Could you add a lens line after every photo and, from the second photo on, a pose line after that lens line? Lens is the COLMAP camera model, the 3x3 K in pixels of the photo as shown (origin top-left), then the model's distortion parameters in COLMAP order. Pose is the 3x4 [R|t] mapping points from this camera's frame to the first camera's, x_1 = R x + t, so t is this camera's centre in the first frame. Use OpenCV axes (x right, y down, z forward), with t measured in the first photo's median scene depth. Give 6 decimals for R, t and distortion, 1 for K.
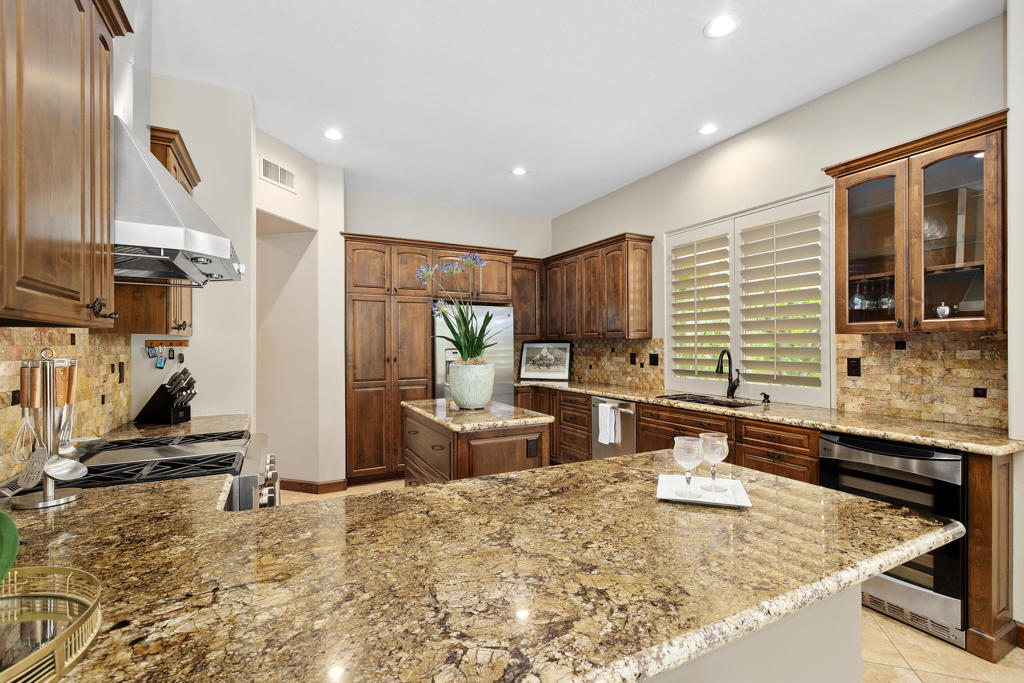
lens RADIAL K [[462.9, 0, 511.6], [0, 462.9, 345.6], [0, 0, 1]] dist [0.002402, 0.000764]
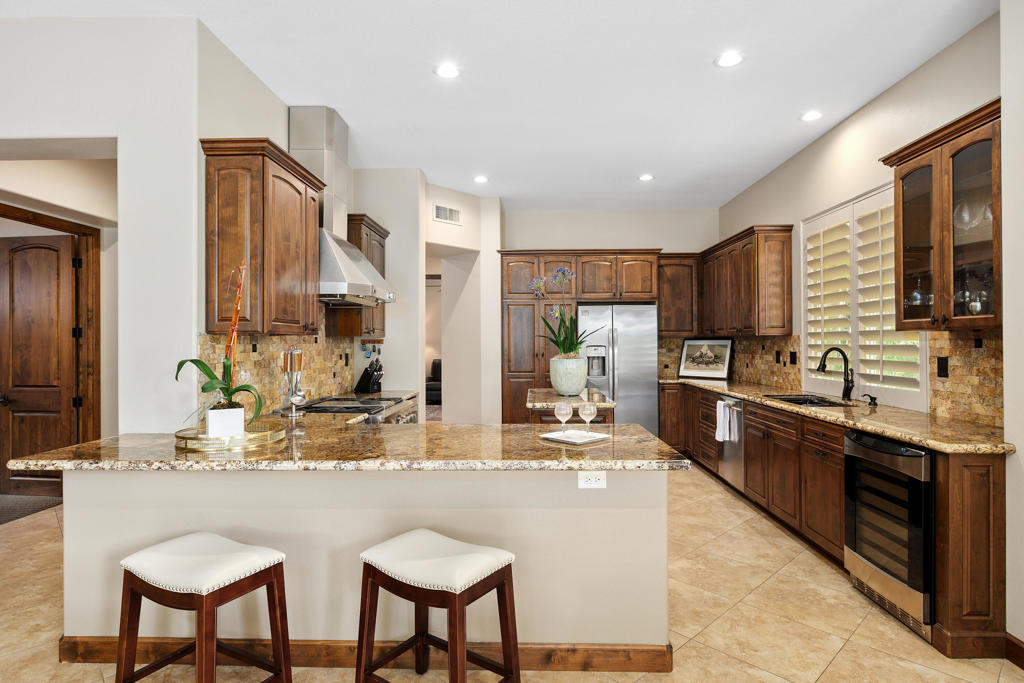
lens RADIAL K [[536.7, 0, 510.9], [0, 536.7, 339.2], [0, 0, 1]] dist [0.001389, -0.000502]
pose [[0.872981, -0.003288, -0.487744, 0.376451], [0.001118, 0.999988, -0.004740, -0.003064], [0.487754, 0.003593, 0.872974, -0.236163]]
